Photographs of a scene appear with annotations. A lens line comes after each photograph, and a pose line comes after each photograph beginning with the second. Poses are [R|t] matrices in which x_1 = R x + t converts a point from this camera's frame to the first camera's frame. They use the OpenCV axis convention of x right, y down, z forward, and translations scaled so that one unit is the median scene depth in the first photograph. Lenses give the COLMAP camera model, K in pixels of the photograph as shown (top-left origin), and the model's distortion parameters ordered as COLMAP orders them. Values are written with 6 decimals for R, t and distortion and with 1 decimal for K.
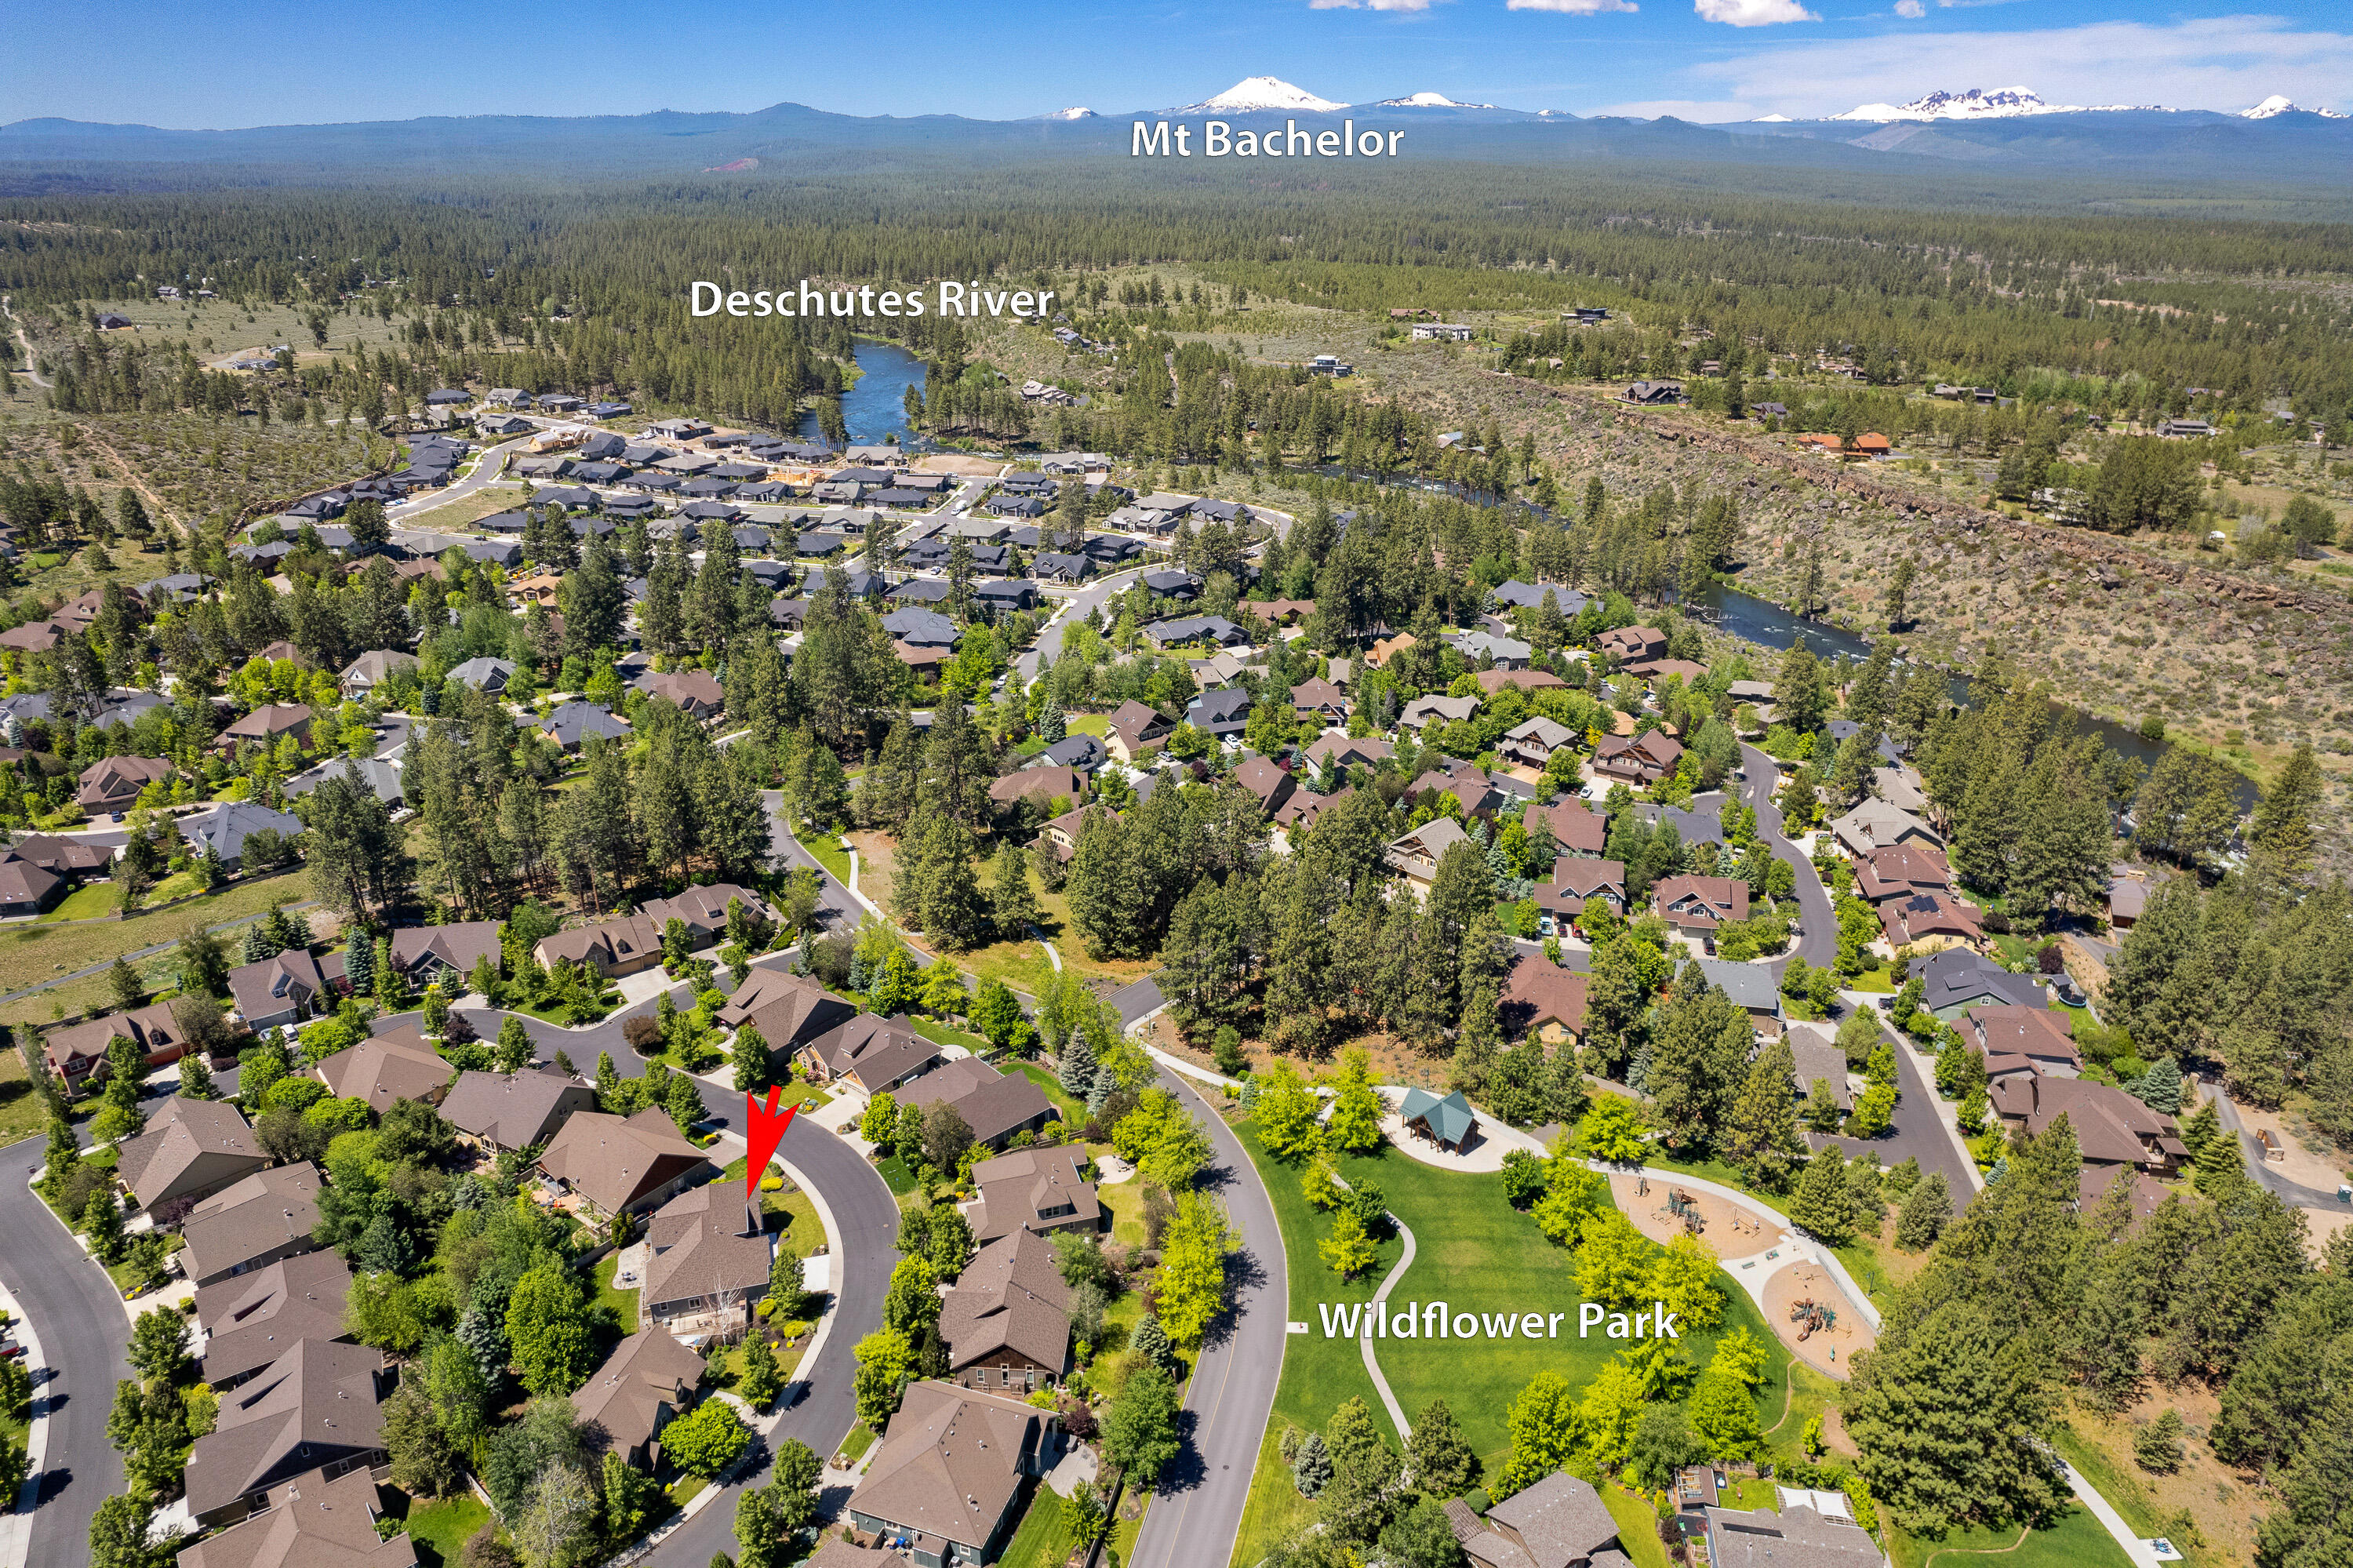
lens RADIAL K [[1519.8, 0, 1184.8], [0, 1519.8, 778.9], [0, 0, 1]] dist [-0.086885, 0.081594]
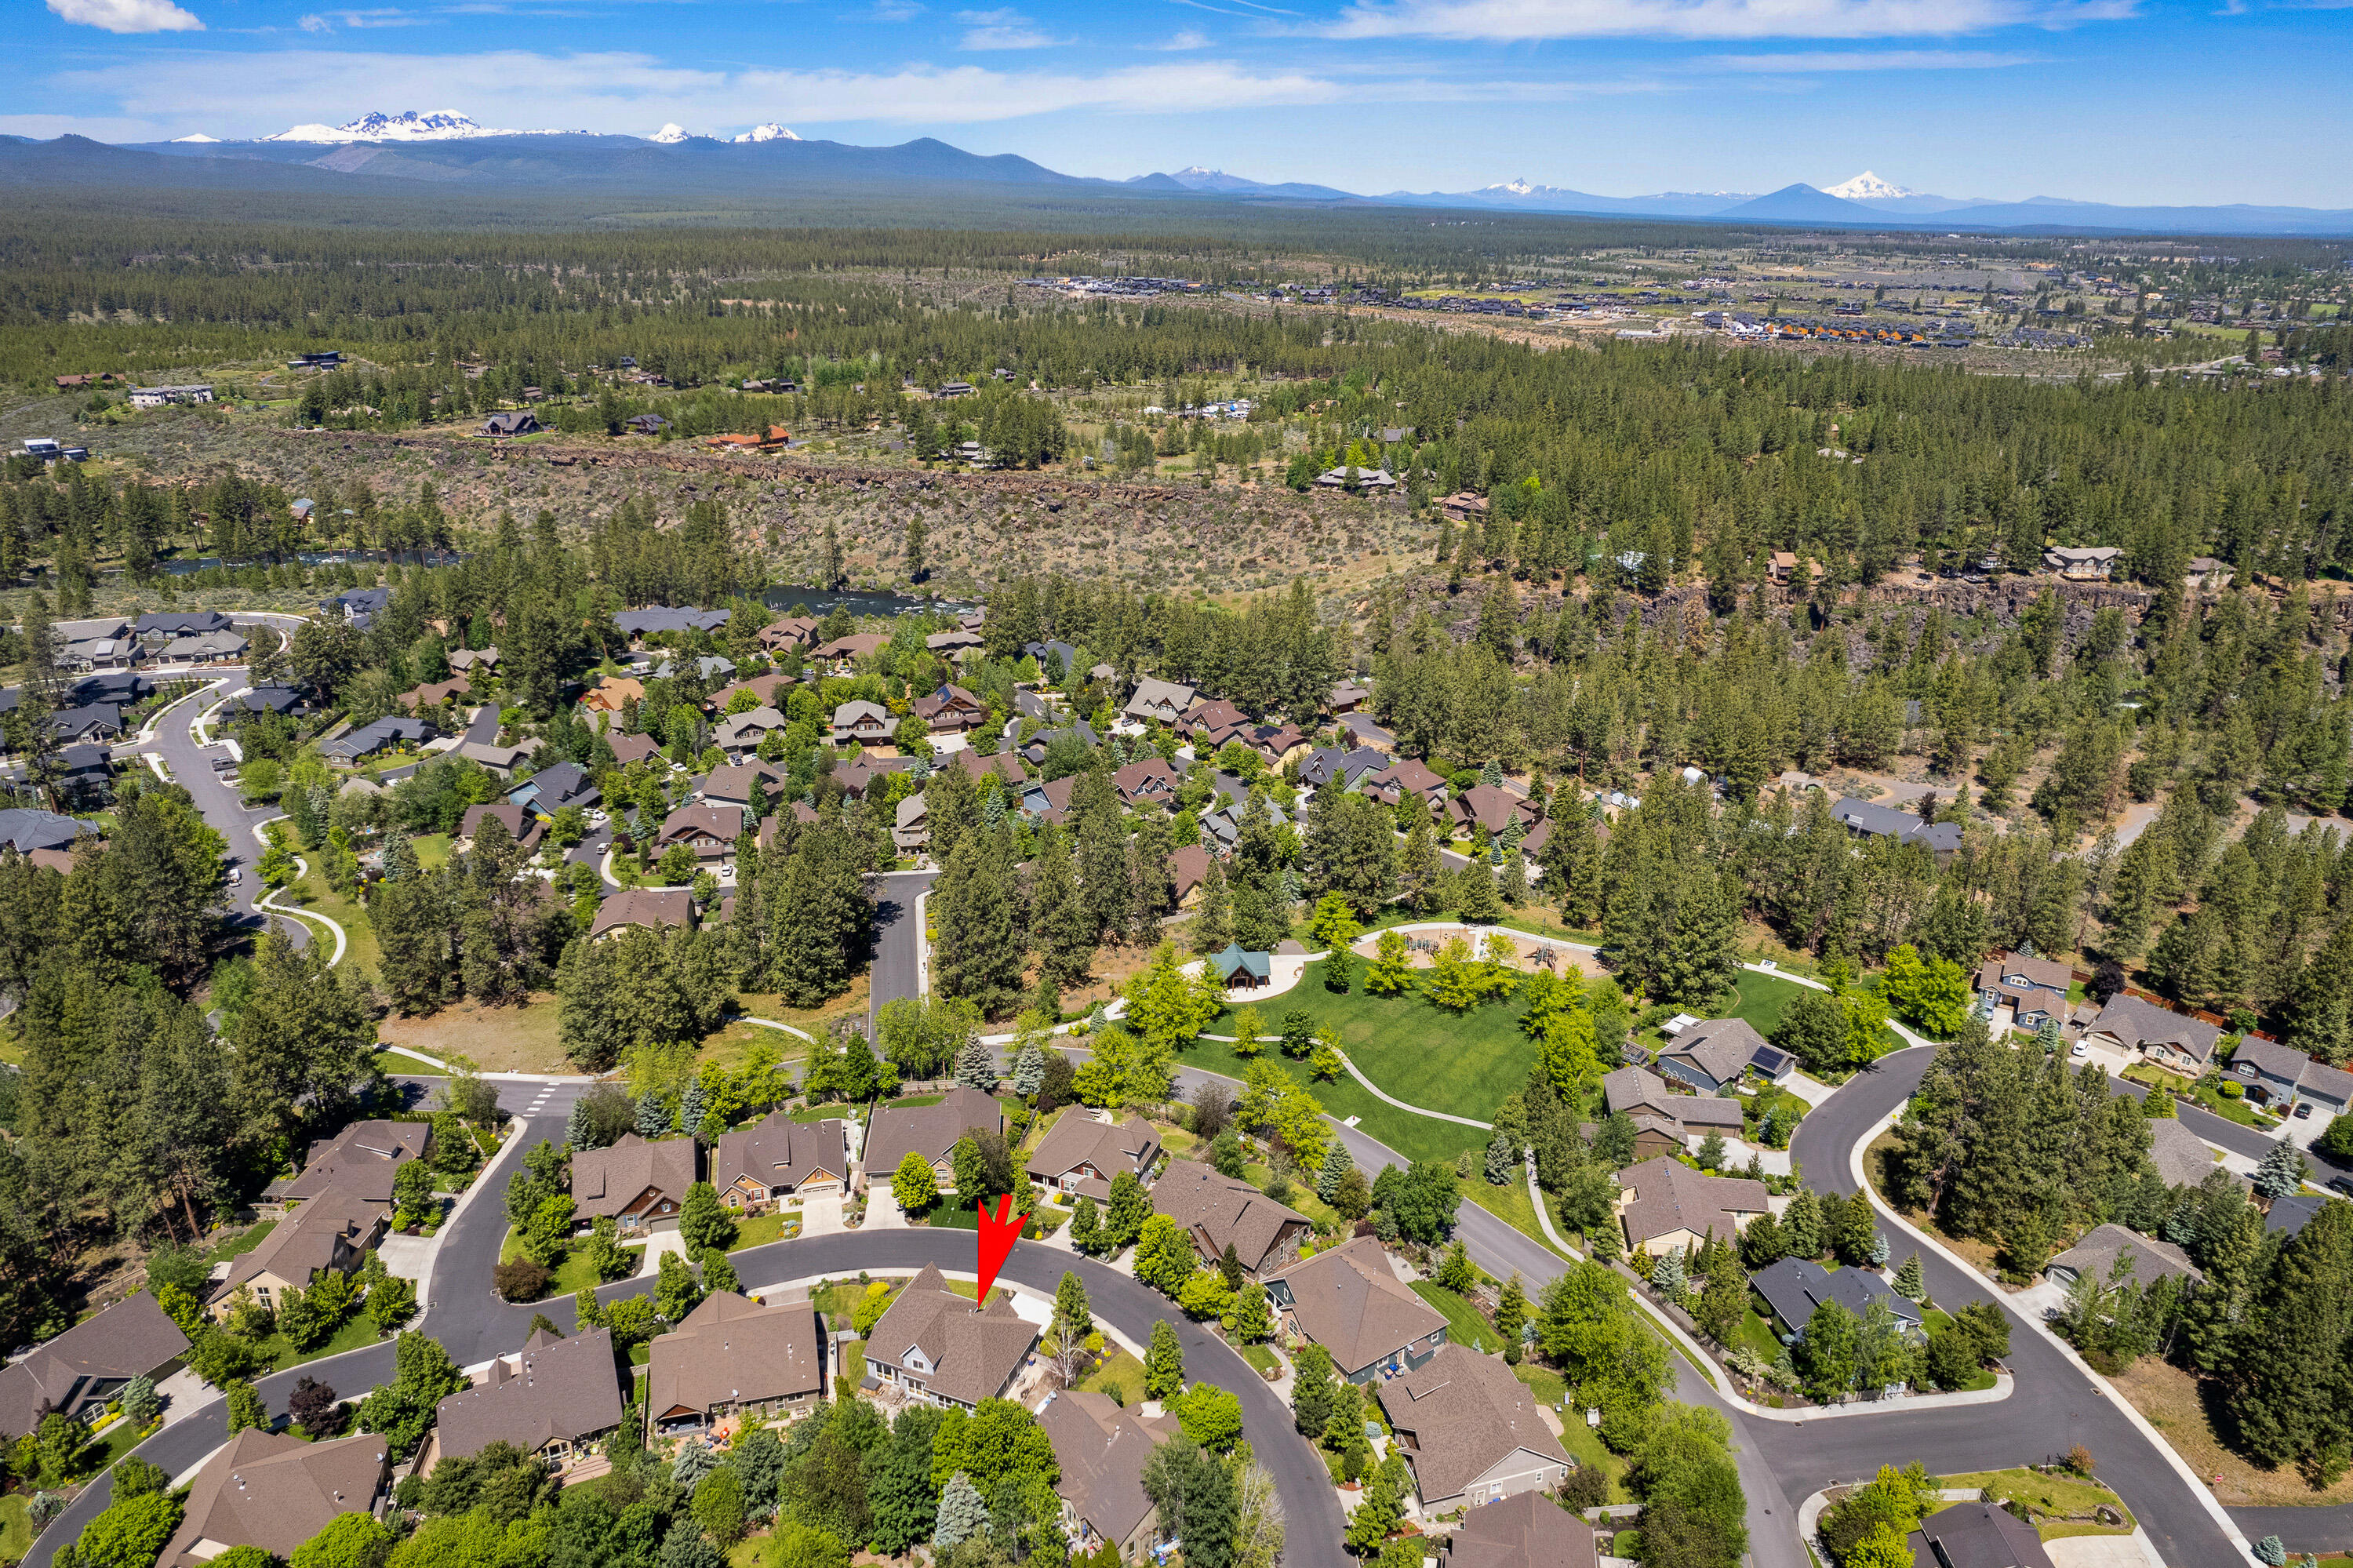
lens RADIAL K [[1519.8, 0, 1184.8], [0, 1519.8, 778.9], [0, 0, 1]] dist [-0.086885, 0.081594]
pose [[0.627495, -0.294444, 0.720800, -0.251869], [0.303336, 0.945045, 0.121976, -0.029865], [-0.717103, 0.142105, 0.682326, 0.059623]]
